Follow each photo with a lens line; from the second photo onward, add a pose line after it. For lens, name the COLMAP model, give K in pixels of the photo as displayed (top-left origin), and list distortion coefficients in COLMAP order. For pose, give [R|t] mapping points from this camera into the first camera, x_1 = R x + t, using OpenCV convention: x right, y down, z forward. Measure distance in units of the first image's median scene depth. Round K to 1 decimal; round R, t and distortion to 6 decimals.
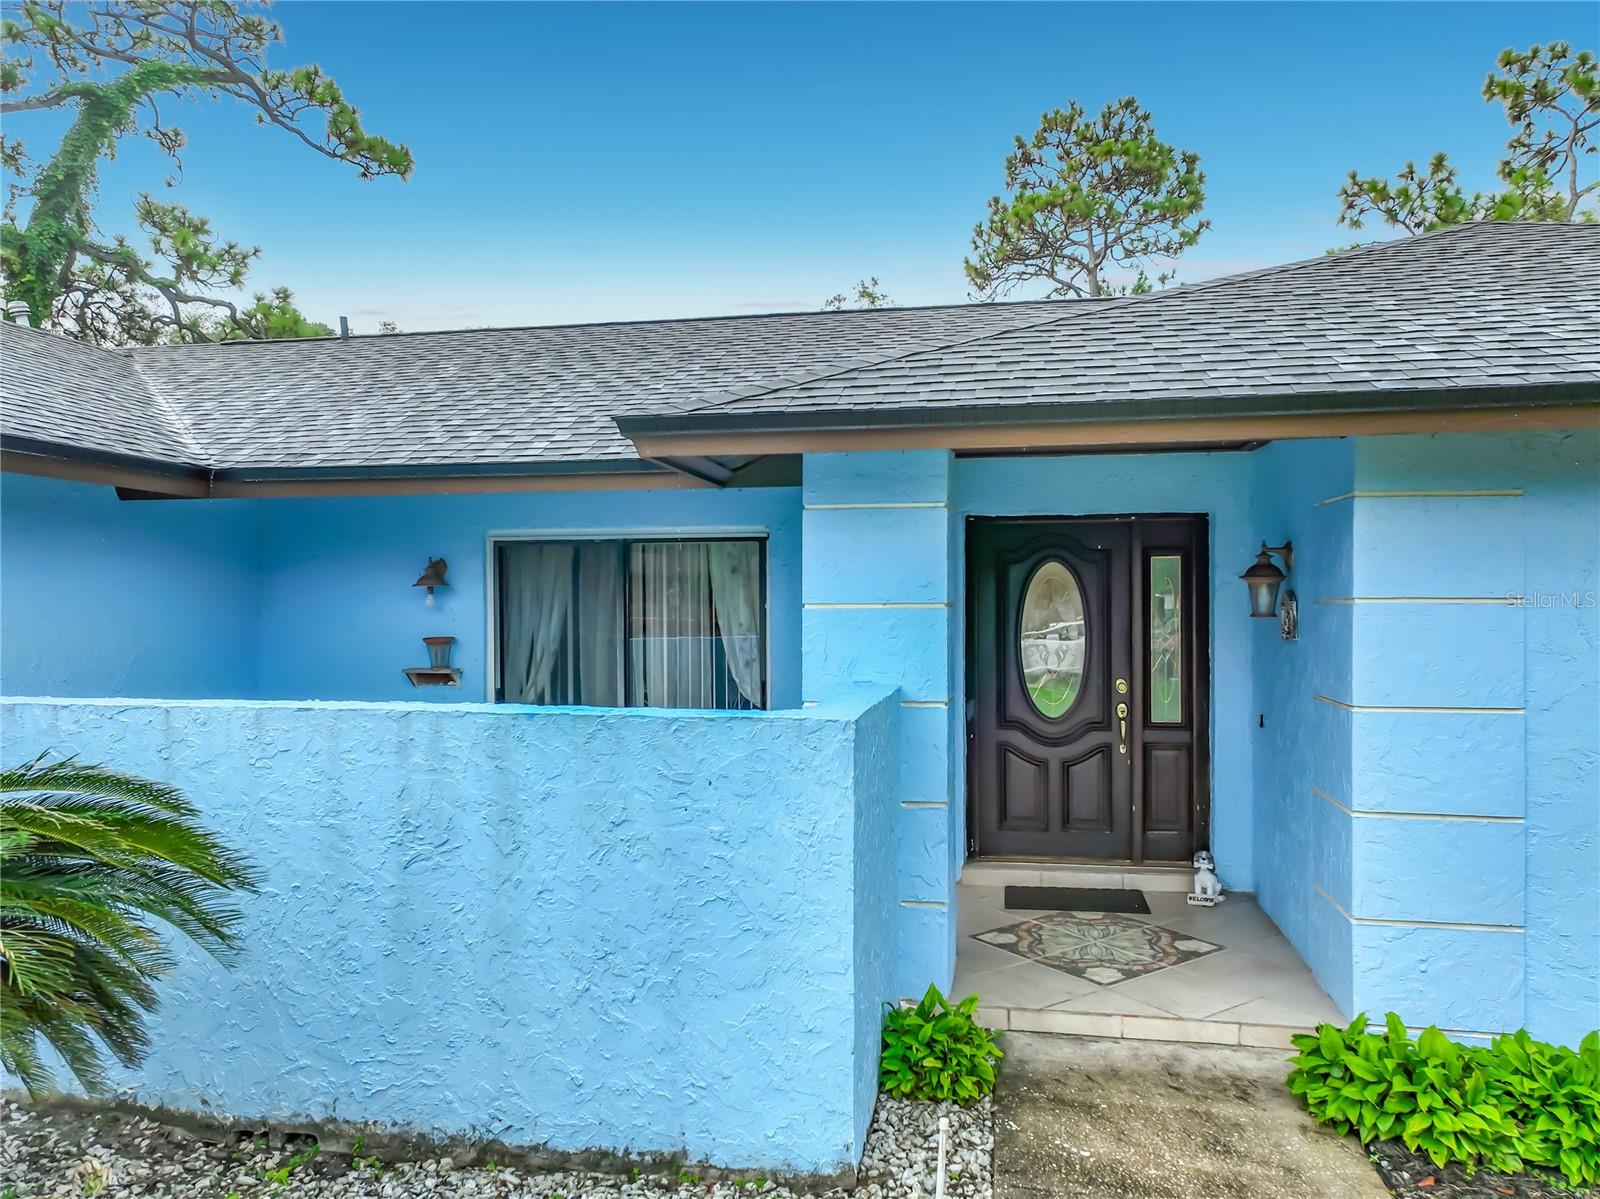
lens RADIAL K [[1123.0, 0, 803.2], [0, 1123.0, 600.3], [0, 0, 1]] dist [0.004735, 0.008392]
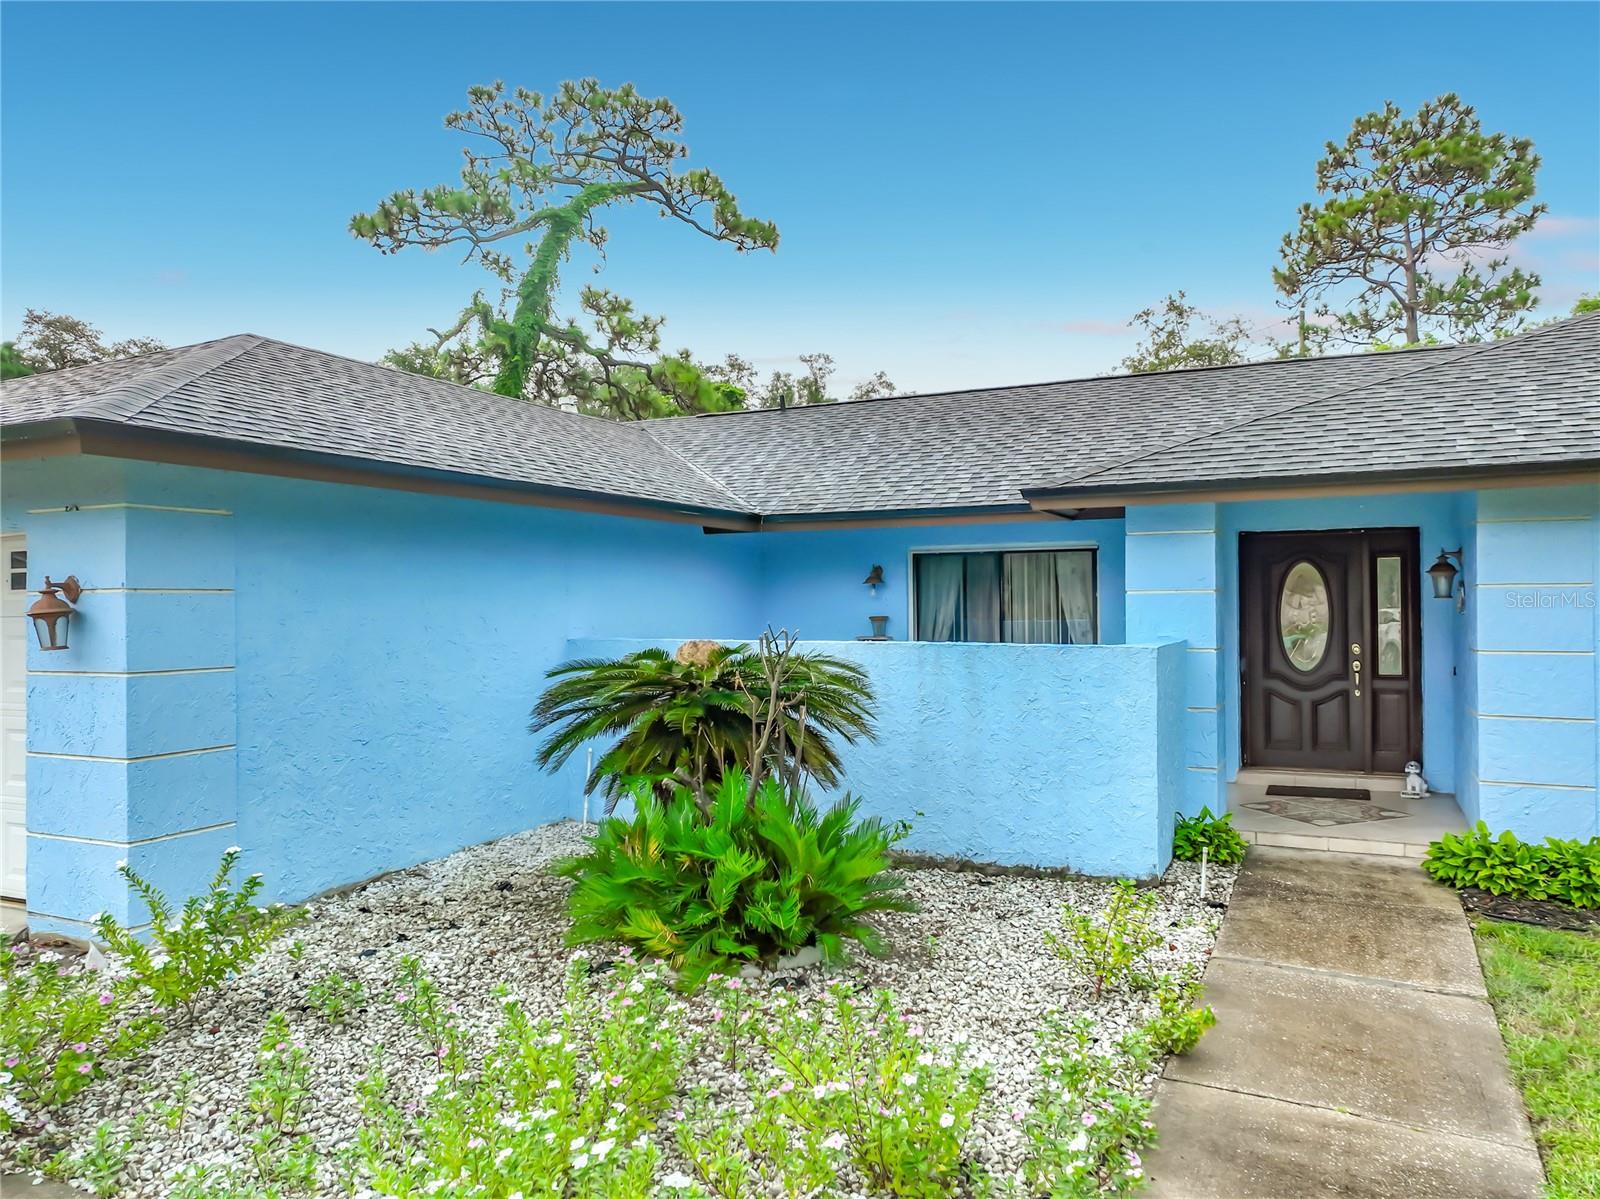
lens RADIAL K [[1123.0, 0, 803.2], [0, 1123.0, 600.3], [0, 0, 1]] dist [0.004735, 0.008392]
pose [[0.964766, -0.005055, -0.263061, -0.014884], [0.005342, 0.999986, 0.000374, 0.008436], [0.263055, -0.001766, 0.964779, -0.464921]]
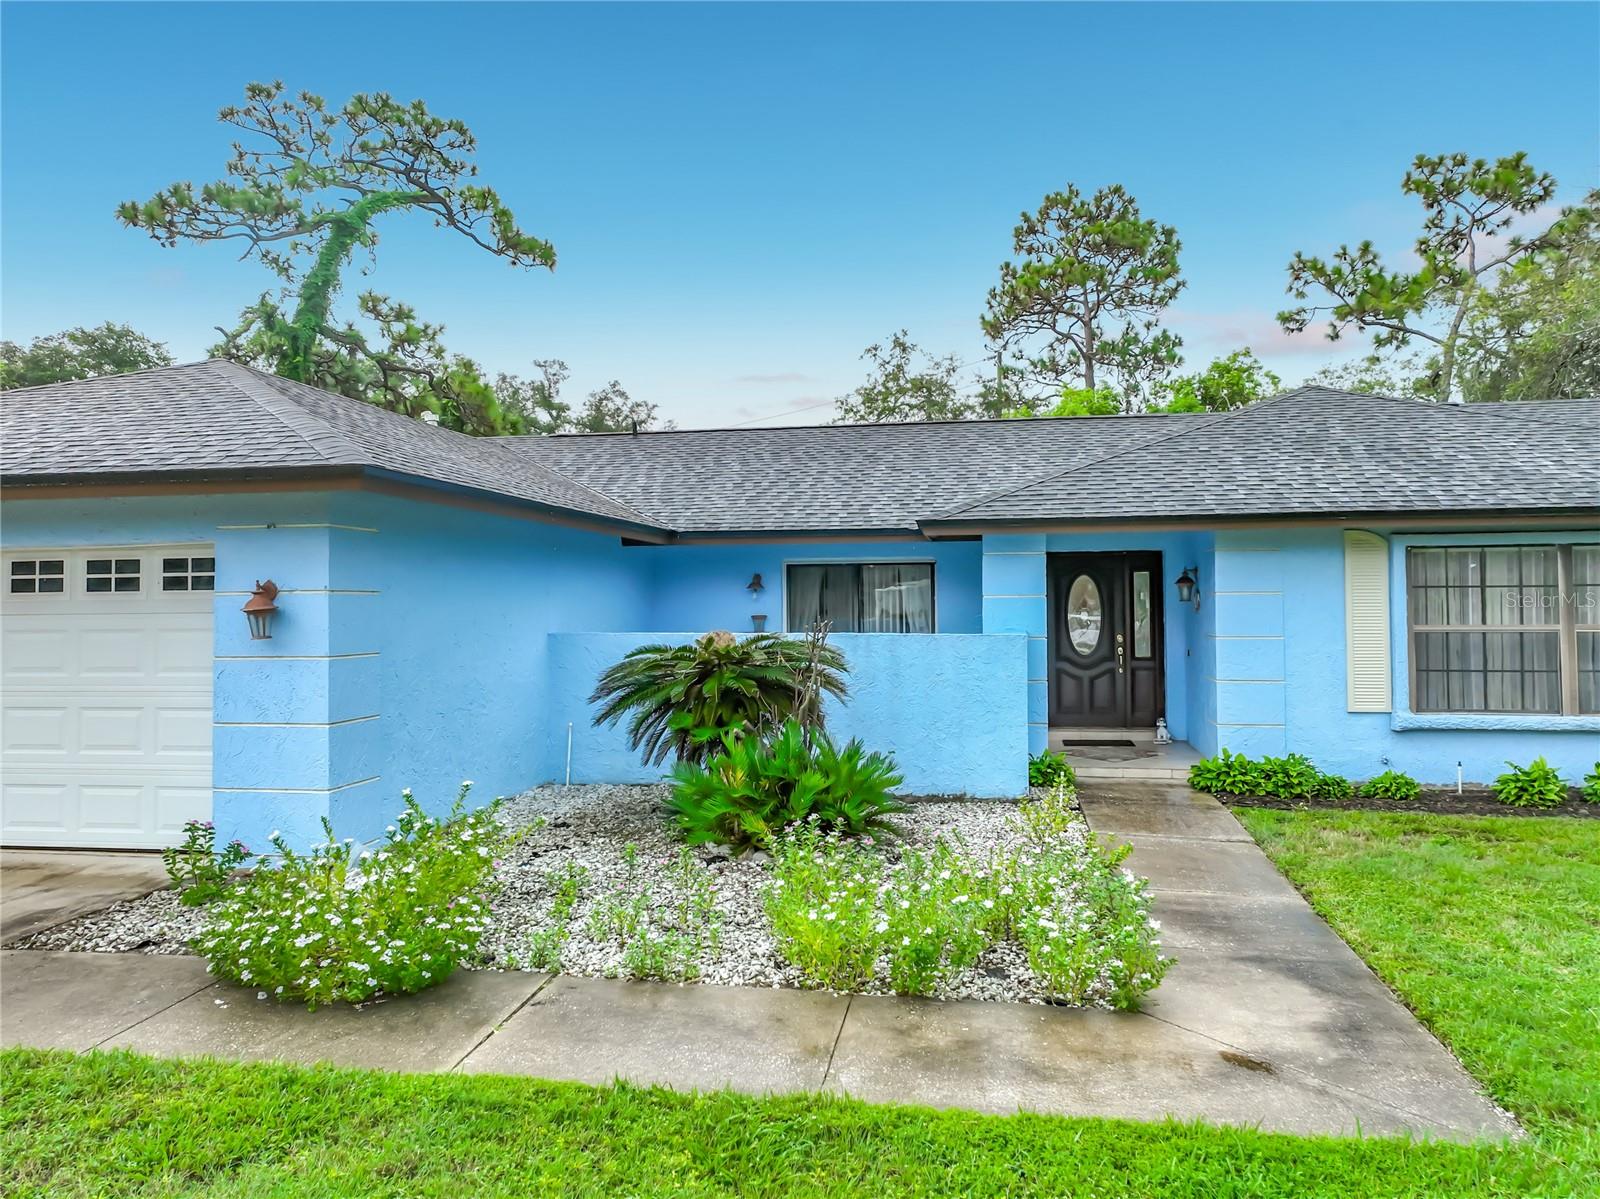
lens RADIAL K [[1141.4, 0, 796.7], [0, 1141.4, 575.6], [0, 0, 1]] dist [0.001045, 0.026583]
pose [[0.999973, -0.003086, 0.006625, -0.242242], [0.003239, 0.999726, -0.023202, 0.009434], [-0.006551, 0.023222, 0.999709, -0.817623]]
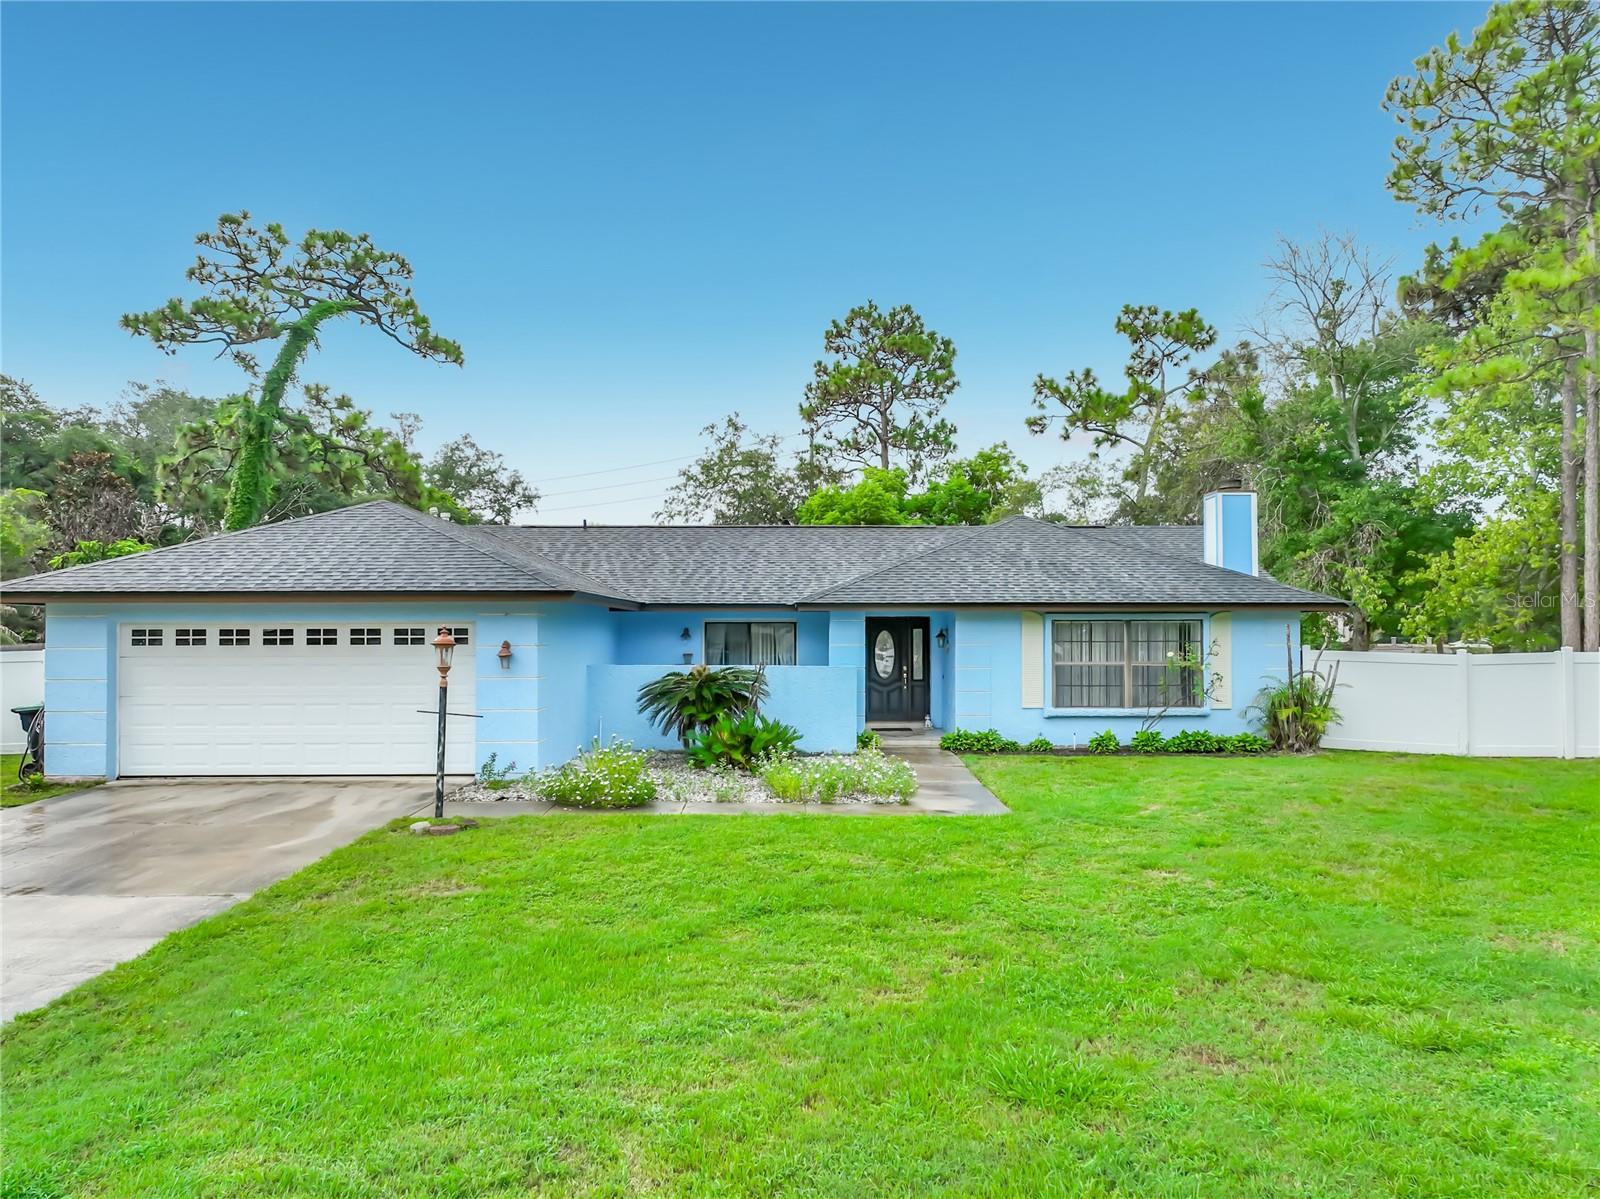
lens RADIAL K [[1163.2, 0, 802.1], [0, 1163.2, 619.5], [0, 0, 1]] dist [0.003107, 0.002138]
pose [[0.981490, 0.005511, 0.191432, -0.552048], [-0.003903, 0.999954, -0.008779, -0.029887], [-0.191471, 0.007869, 0.981467, -1.898573]]
